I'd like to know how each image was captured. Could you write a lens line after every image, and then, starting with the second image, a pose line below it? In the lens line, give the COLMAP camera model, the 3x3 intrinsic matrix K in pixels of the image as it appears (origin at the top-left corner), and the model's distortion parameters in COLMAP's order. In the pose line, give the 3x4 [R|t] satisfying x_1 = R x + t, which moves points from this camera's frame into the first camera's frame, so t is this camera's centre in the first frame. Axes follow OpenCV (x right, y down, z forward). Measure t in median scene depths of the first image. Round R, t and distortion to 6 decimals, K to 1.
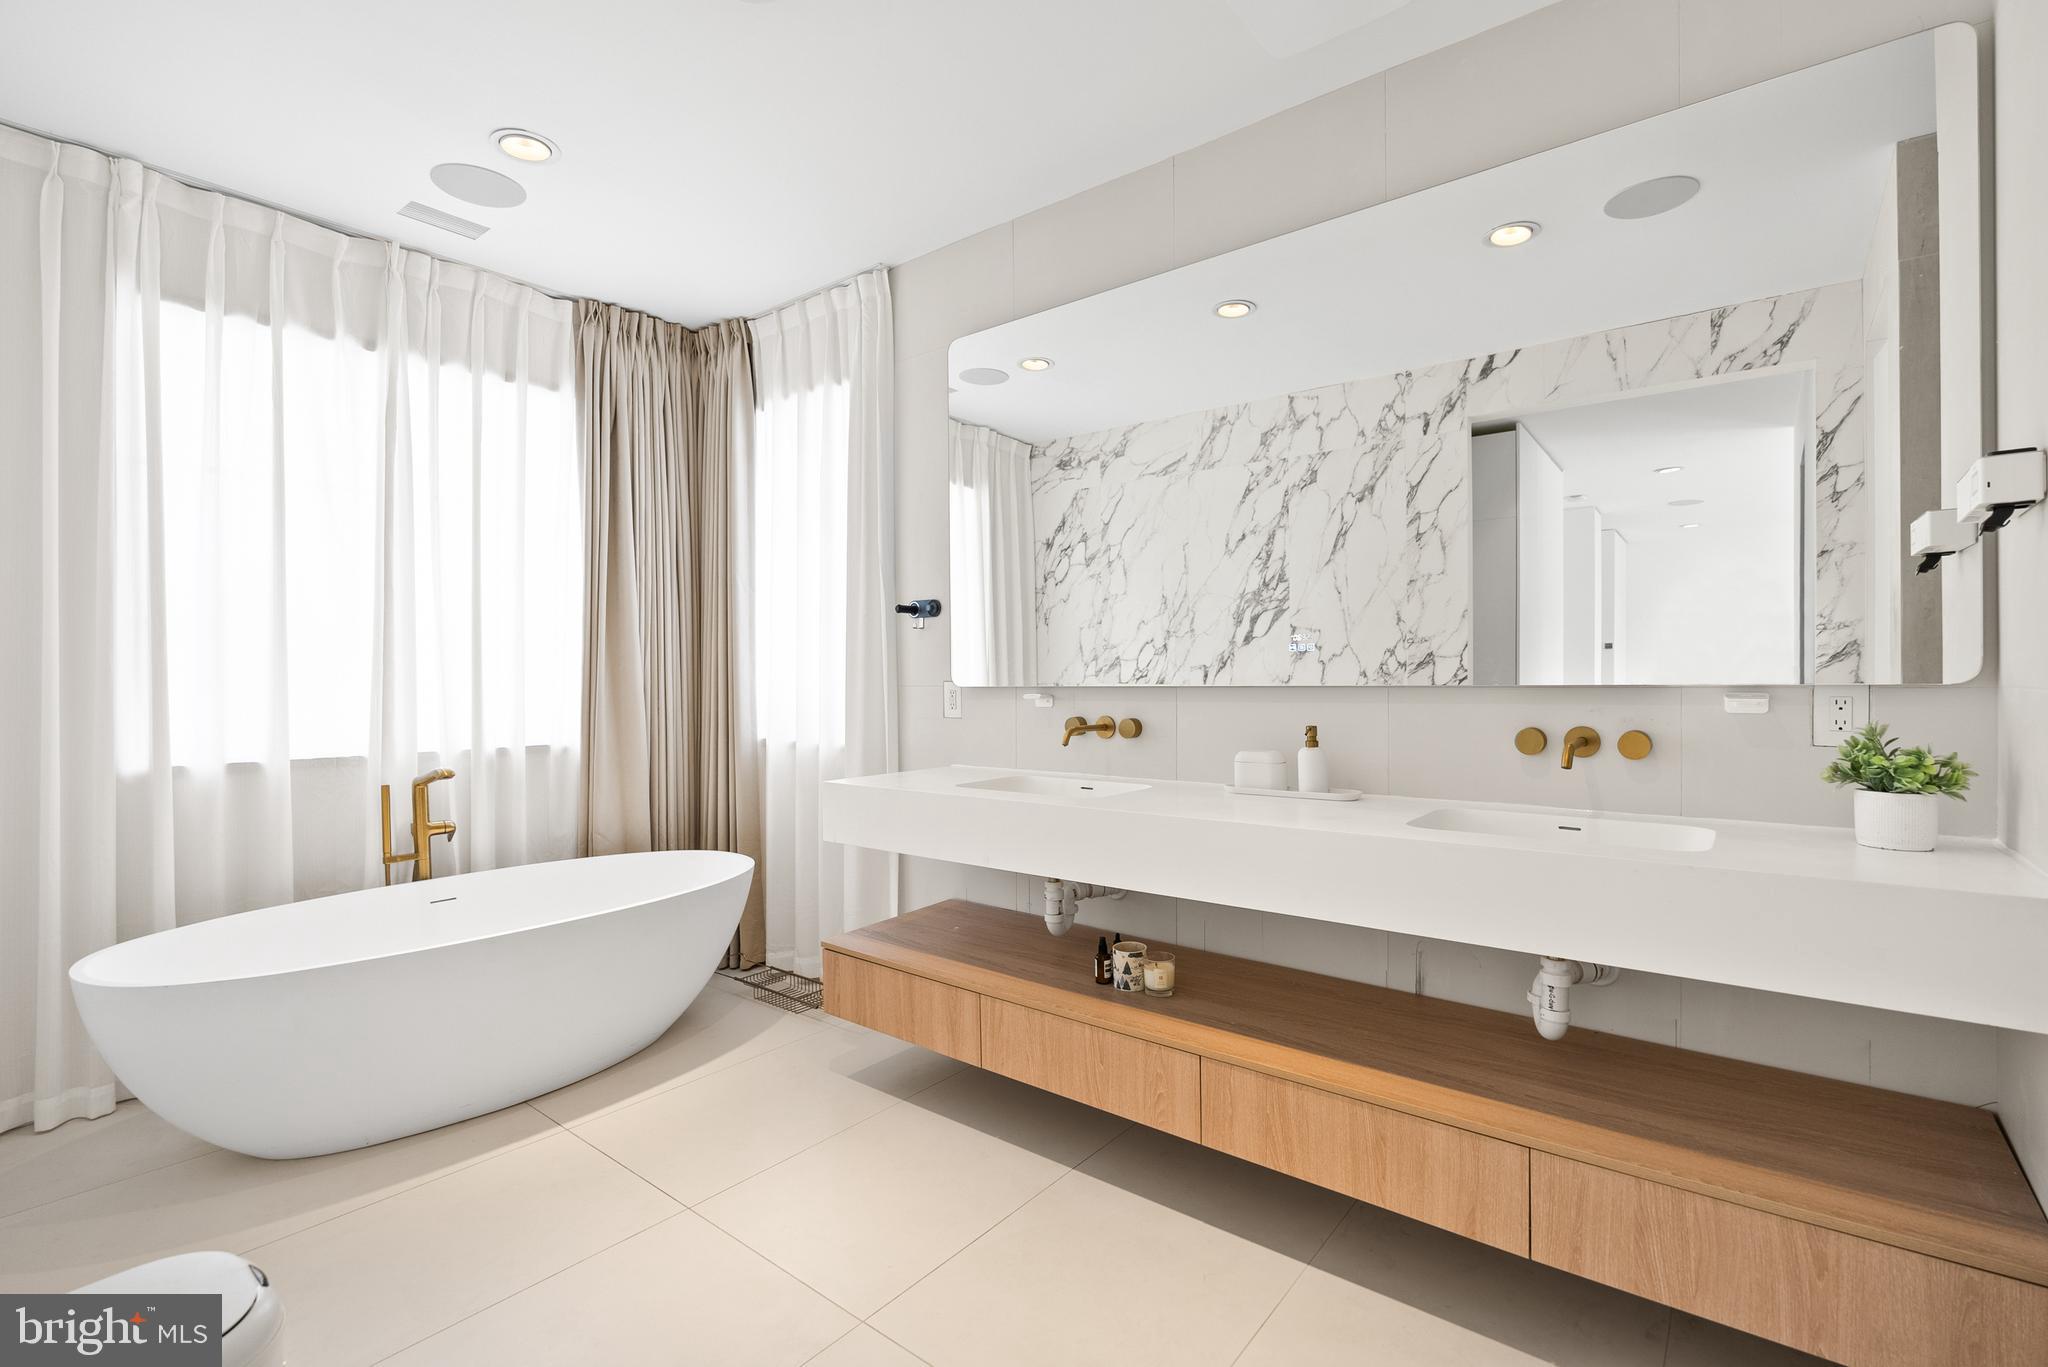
lens RADIAL K [[929.0, 0, 1029.3], [0, 929.0, 681.0], [0, 0, 1]] dist [-0.005100, 0.000825]
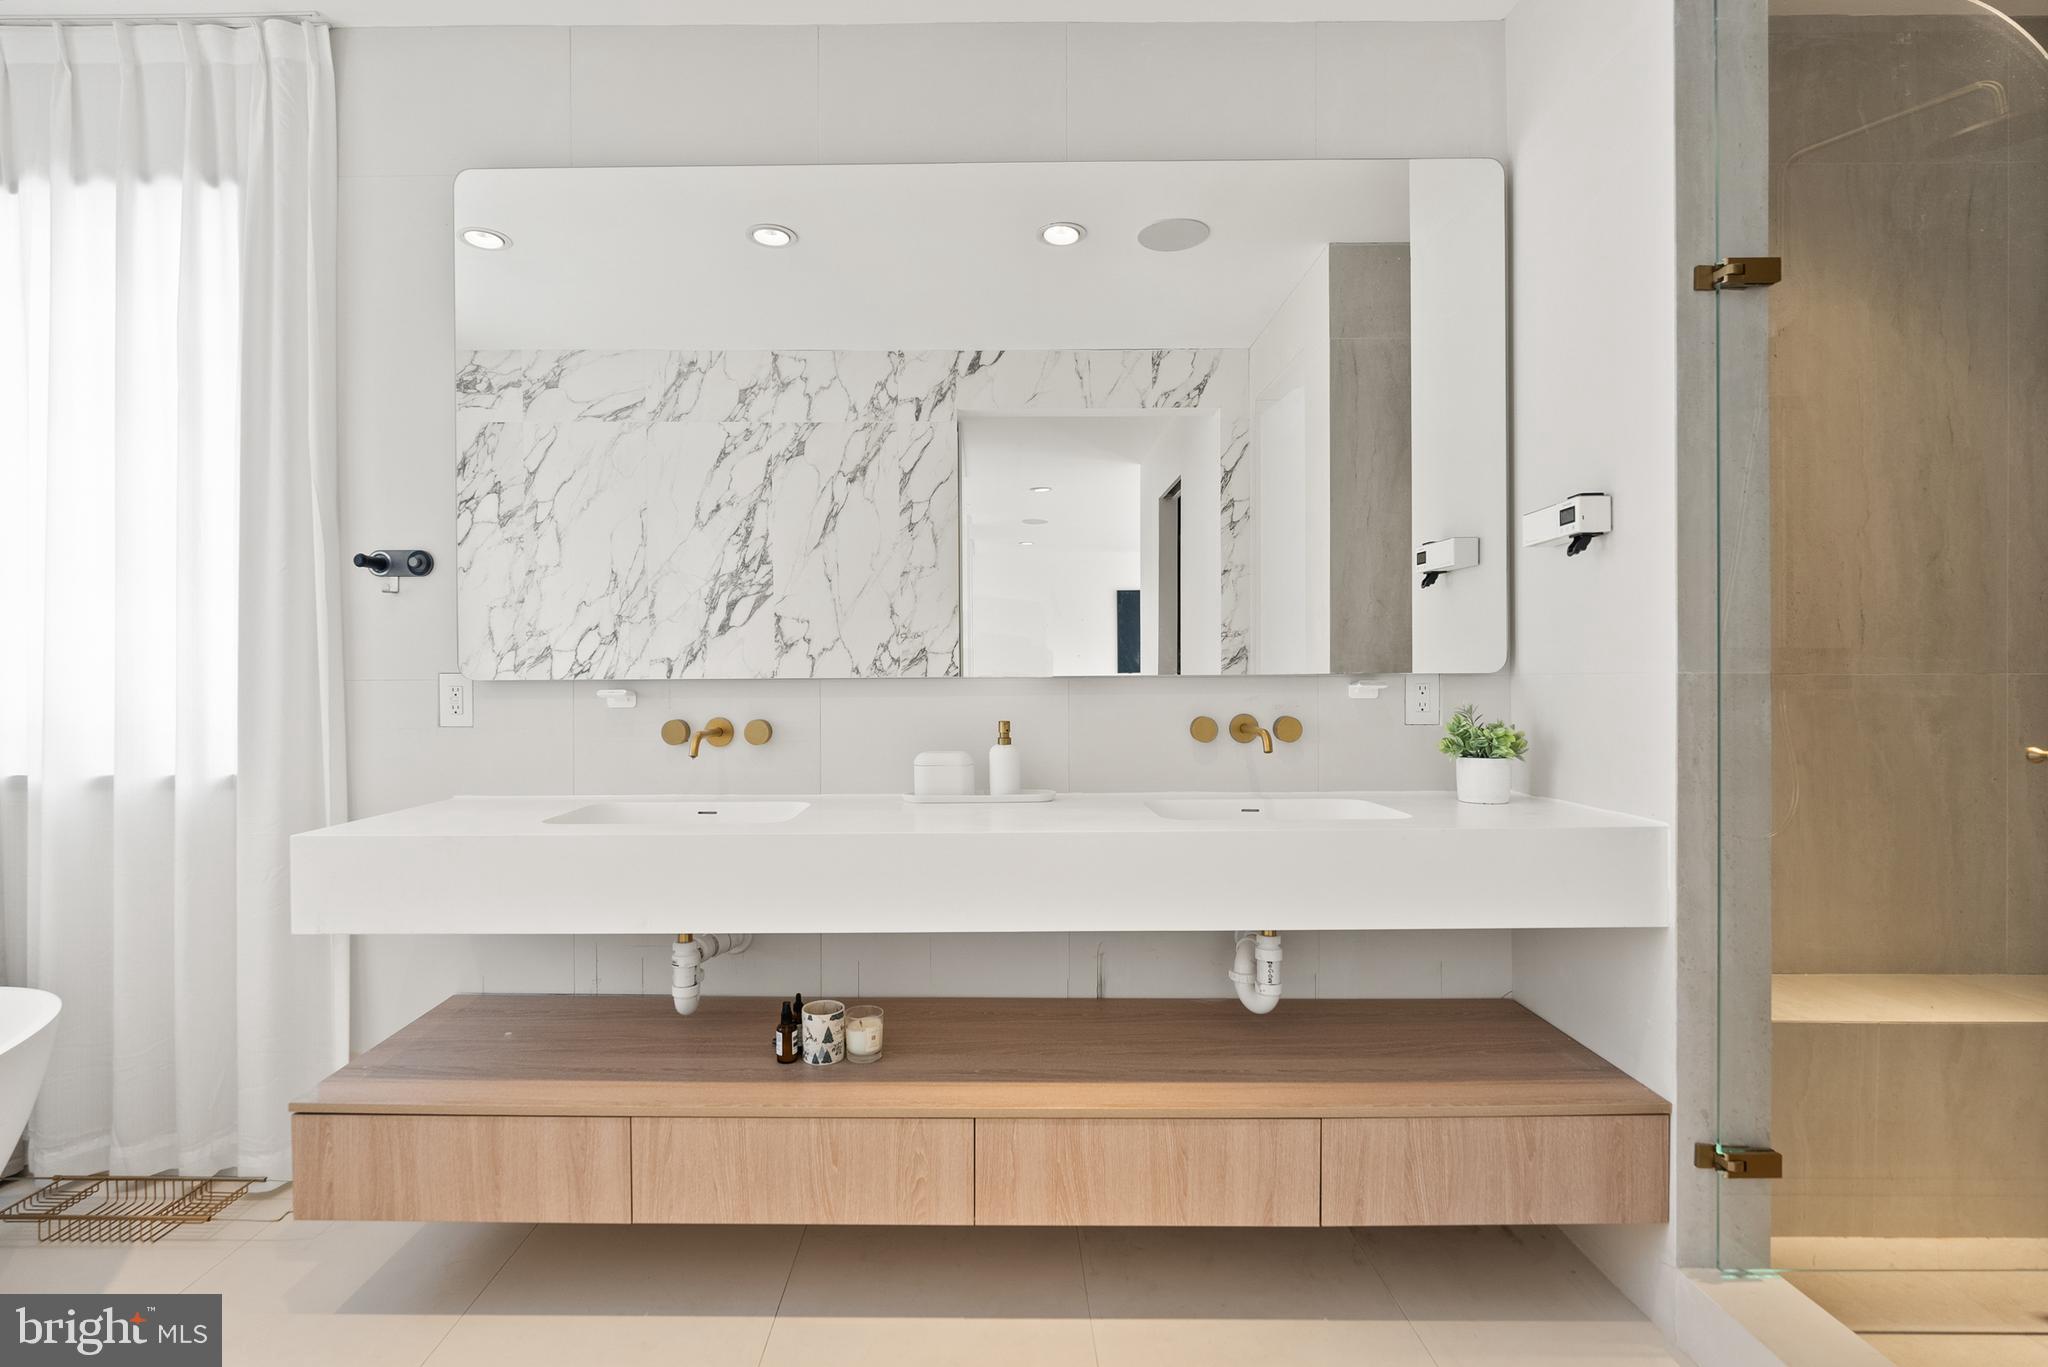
lens RADIAL K [[1026.1, 0, 1023.9], [0, 1026.1, 681.2], [0, 0, 1]] dist [-0.009313, 0.002678]
pose [[0.783902, -0.000182, 0.620884, -0.223791], [0.002087, 0.999995, -0.002341, 0.009298], [-0.620881, 0.003131, 0.783899, 0.161035]]
